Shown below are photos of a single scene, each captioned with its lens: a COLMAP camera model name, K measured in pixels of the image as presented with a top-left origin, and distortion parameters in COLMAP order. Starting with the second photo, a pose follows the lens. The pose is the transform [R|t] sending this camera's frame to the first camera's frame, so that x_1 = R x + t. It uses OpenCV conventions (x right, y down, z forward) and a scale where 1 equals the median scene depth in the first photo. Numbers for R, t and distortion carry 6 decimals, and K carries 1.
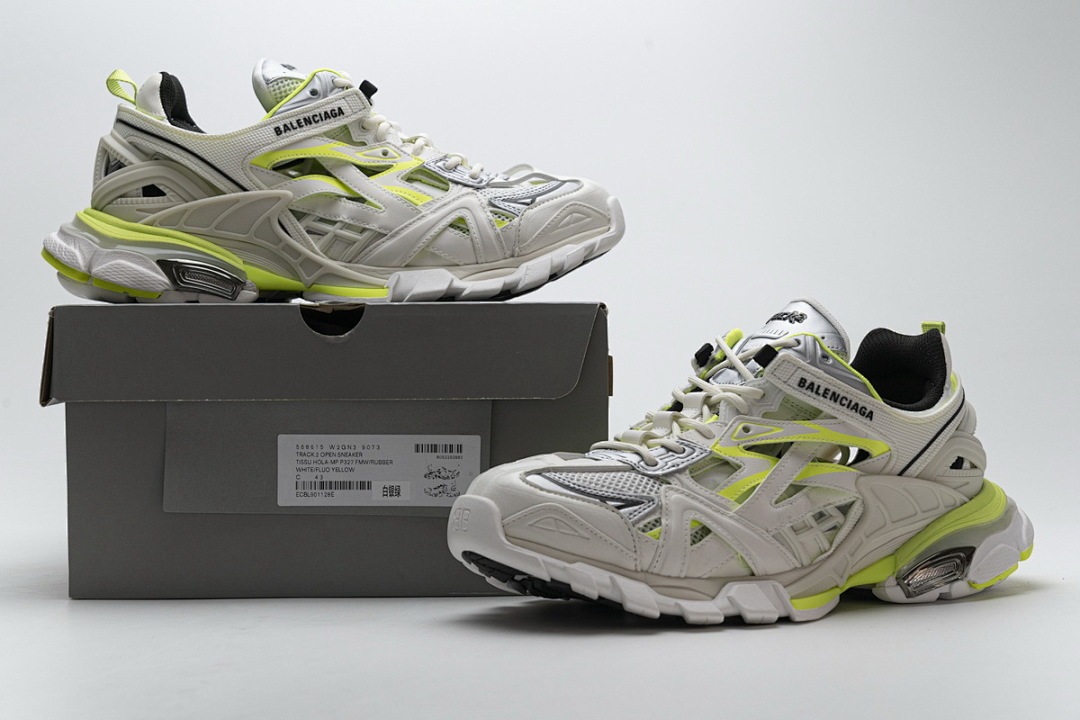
lens RADIAL K [[1816.0, 0, 540.0], [0, 1816.0, 360.0], [0, 0, 1]] dist [0.187257, -2.069683]
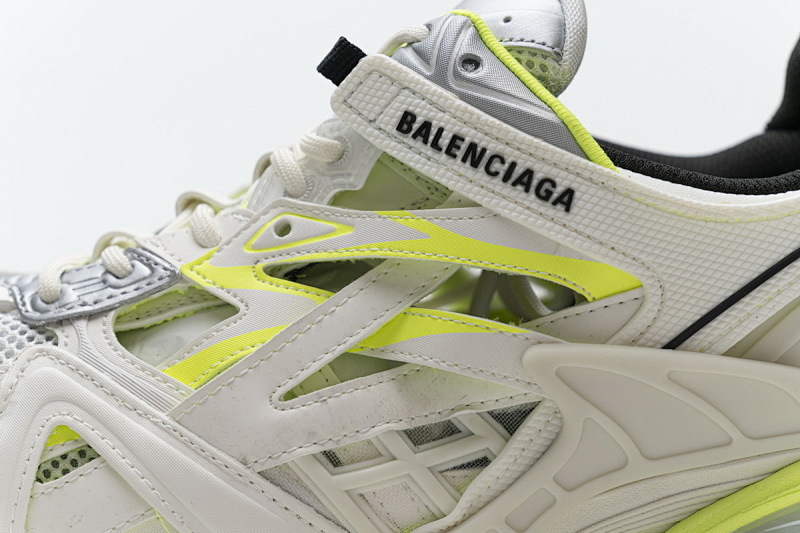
lens RADIAL K [[1630.5, 0, 418.2], [0, 1630.5, 266.8], [0, 0, 1]] dist [0.016214, 0.081574]
pose [[0.845553, 0.027526, -0.533182, 0.352884], [0.000060, 0.998665, 0.051653, 0.026695], [0.533892, -0.043707, 0.844422, 0.673482]]
